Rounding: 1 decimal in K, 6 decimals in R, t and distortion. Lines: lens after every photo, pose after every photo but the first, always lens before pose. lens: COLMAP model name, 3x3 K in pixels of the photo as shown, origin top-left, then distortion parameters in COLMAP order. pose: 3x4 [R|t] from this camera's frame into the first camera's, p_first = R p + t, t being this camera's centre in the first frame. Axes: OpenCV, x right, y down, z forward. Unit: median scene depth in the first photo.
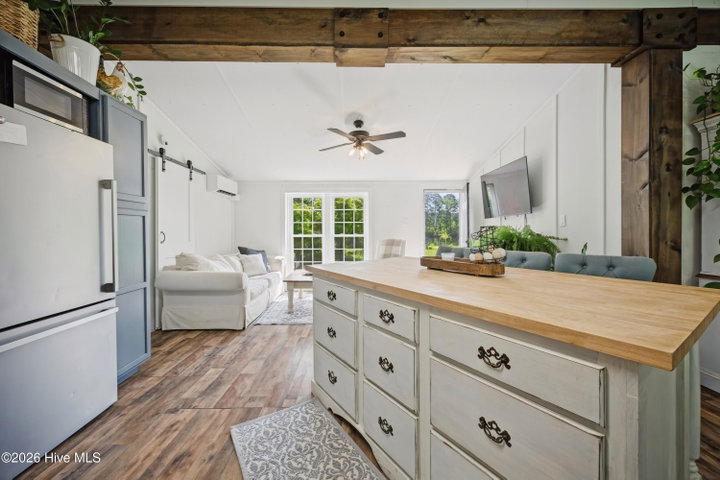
lens RADIAL K [[285.3, 0, 355.9], [0, 285.3, 234.6], [0, 0, 1]] dist [-0.000349, -0.000427]
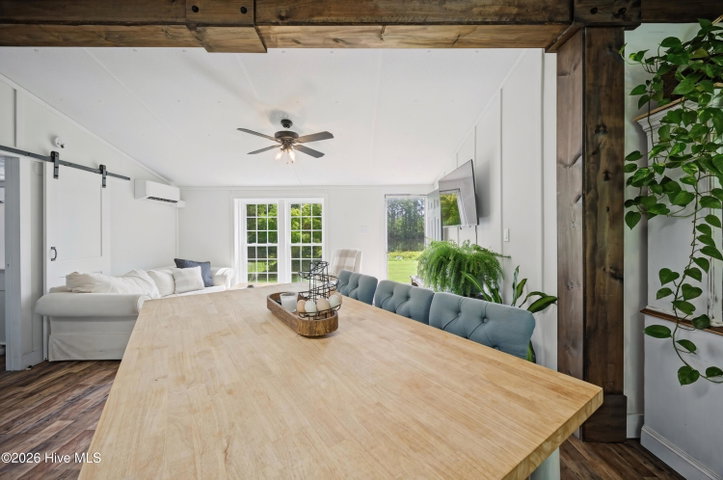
lens RADIAL K [[286.5, 0, 359.5], [0, 286.5, 235.9], [0, 0, 1]] dist [-0.000349, -0.000427]
pose [[0.999998, -0.002139, -0.000377, 0.283062], [0.002139, 0.999998, 0.000222, -0.047657], [0.000377, -0.000223, 1.000000, 0.137514]]
